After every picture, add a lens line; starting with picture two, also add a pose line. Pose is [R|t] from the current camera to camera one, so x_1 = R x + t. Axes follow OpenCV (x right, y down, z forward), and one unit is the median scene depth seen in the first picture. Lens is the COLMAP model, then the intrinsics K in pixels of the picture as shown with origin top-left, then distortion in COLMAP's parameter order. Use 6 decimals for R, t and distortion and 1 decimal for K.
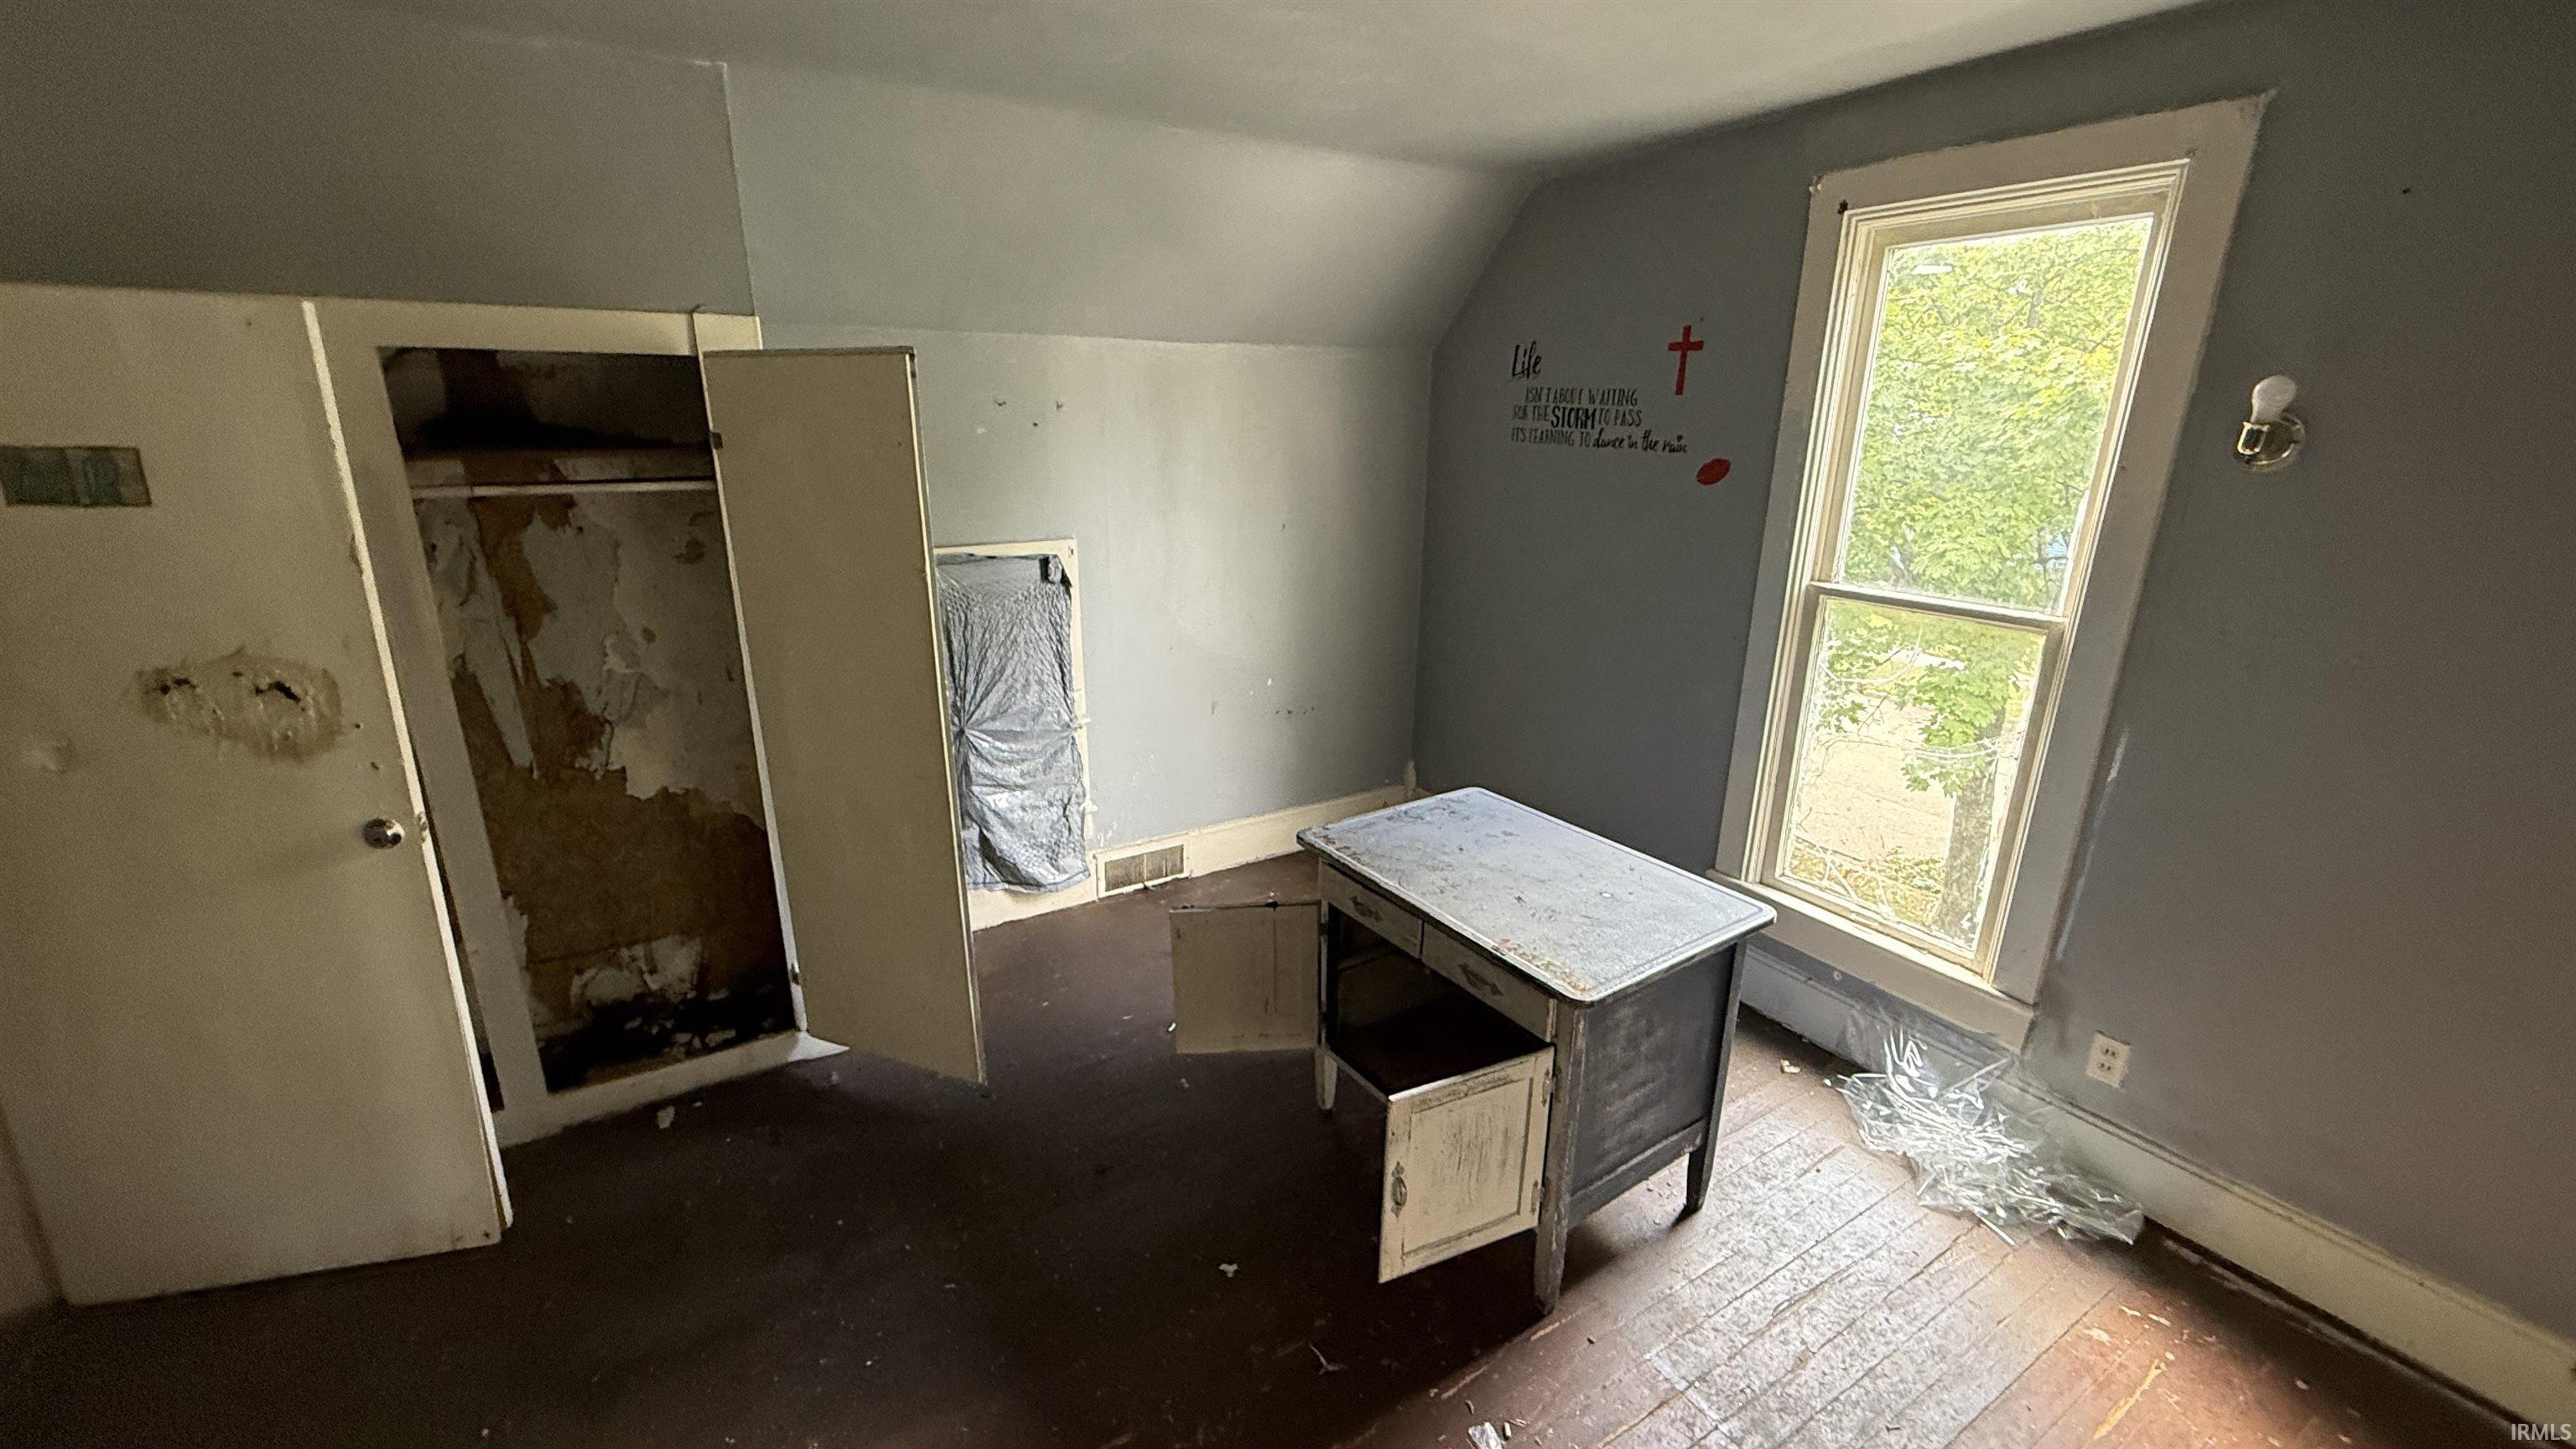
lens RADIAL K [[1040.3, 0, 1278.0], [0, 1040.3, 731.5], [0, 0, 1]] dist [-0.003368, -0.000055]
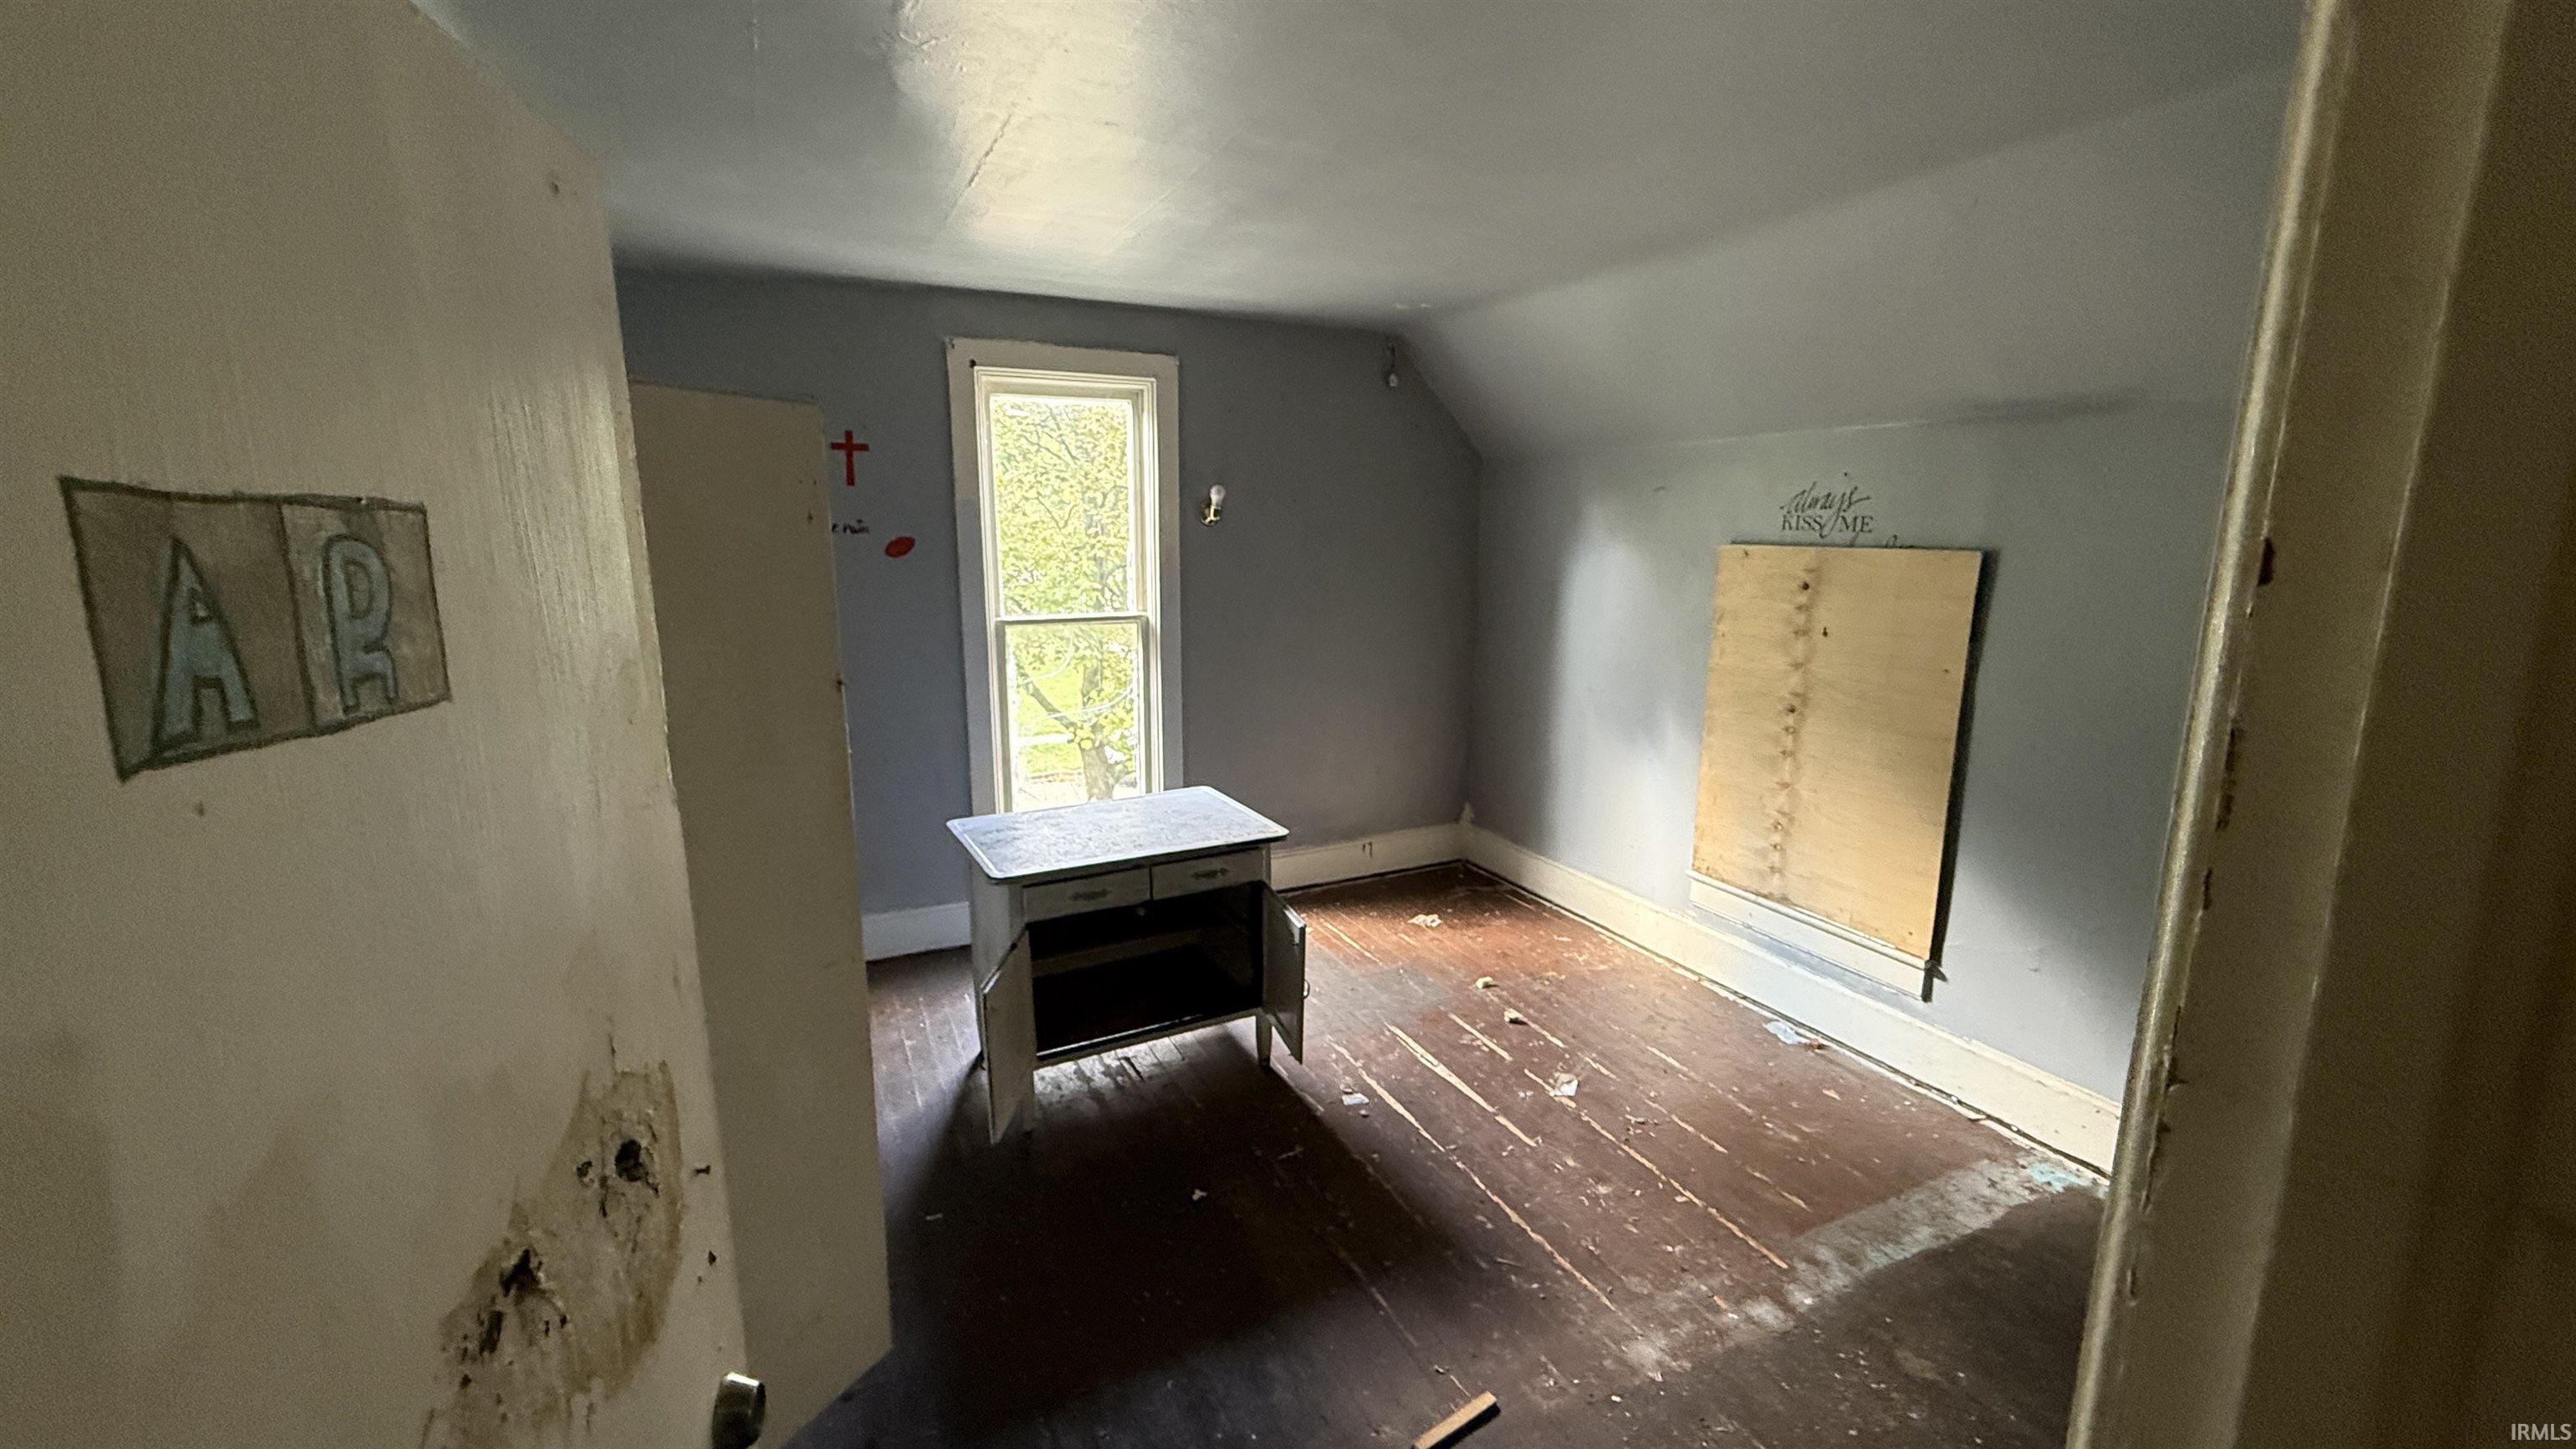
lens RADIAL K [[1040.3, 0, 1283.2], [0, 1040.3, 717.6], [0, 0, 1]] dist [-0.003368, -0.000055]
pose [[0.118629, -0.186890, 0.975192, -0.917676], [0.291766, 0.945331, 0.145675, -0.119081], [-0.949105, 0.267247, 0.166671, 0.471097]]
